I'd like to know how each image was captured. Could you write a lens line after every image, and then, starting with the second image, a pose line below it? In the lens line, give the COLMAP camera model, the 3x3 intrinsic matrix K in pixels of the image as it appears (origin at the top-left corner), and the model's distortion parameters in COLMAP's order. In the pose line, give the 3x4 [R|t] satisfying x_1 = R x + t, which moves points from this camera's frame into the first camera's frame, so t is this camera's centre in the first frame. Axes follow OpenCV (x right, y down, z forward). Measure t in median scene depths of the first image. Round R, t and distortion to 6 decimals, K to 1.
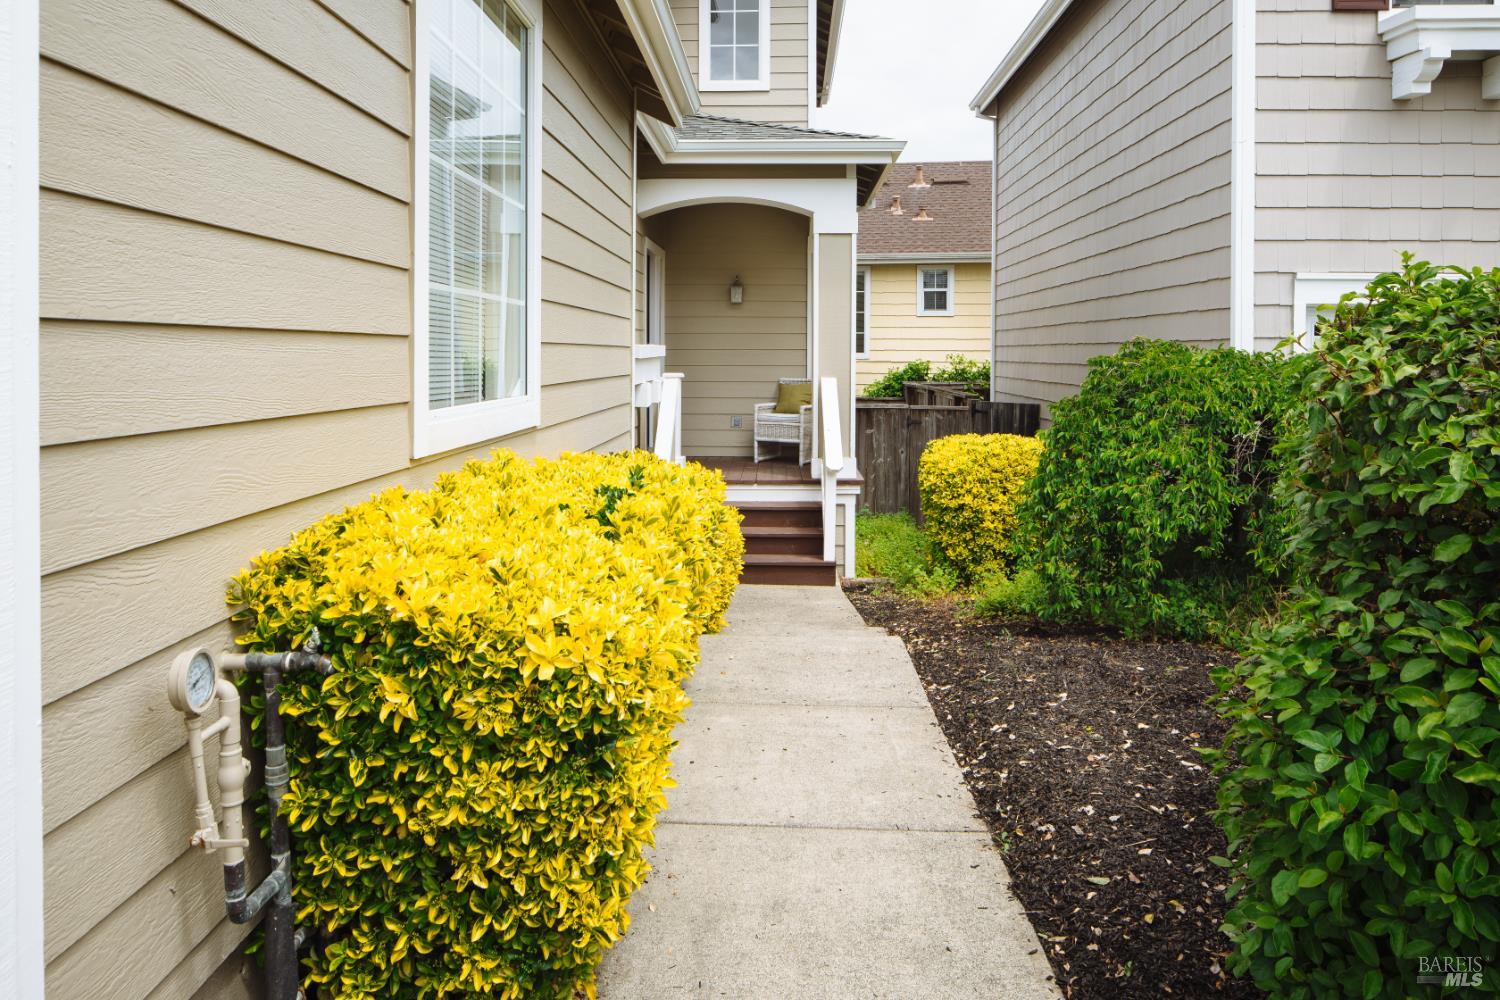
lens RADIAL K [[1029.0, 0, 748.9], [0, 1029.0, 388.9], [0, 0, 1]] dist [0.003620, 0.000932]
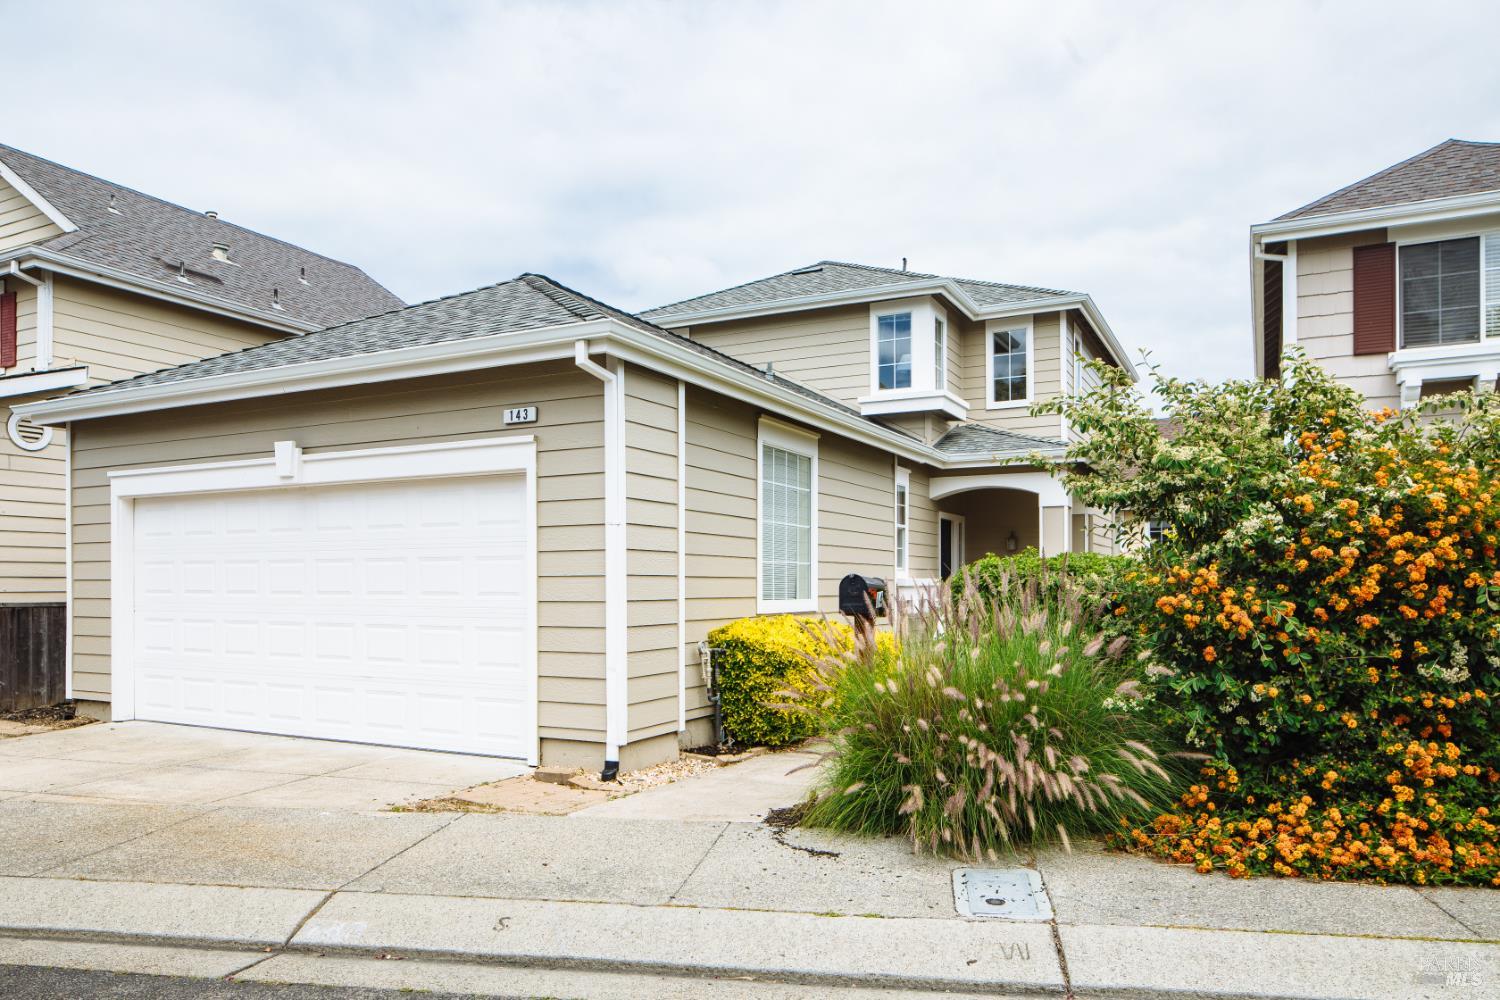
lens RADIAL K [[1020.2, 0, 749.2], [0, 1020.2, 494.0], [0, 0, 1]] dist [-0.001852, 0.000153]
pose [[0.910375, -0.044405, -0.411395, 1.578813], [-0.006885, 0.992462, -0.122359, 0.132149], [0.413727, 0.114226, 0.903207, -3.142940]]
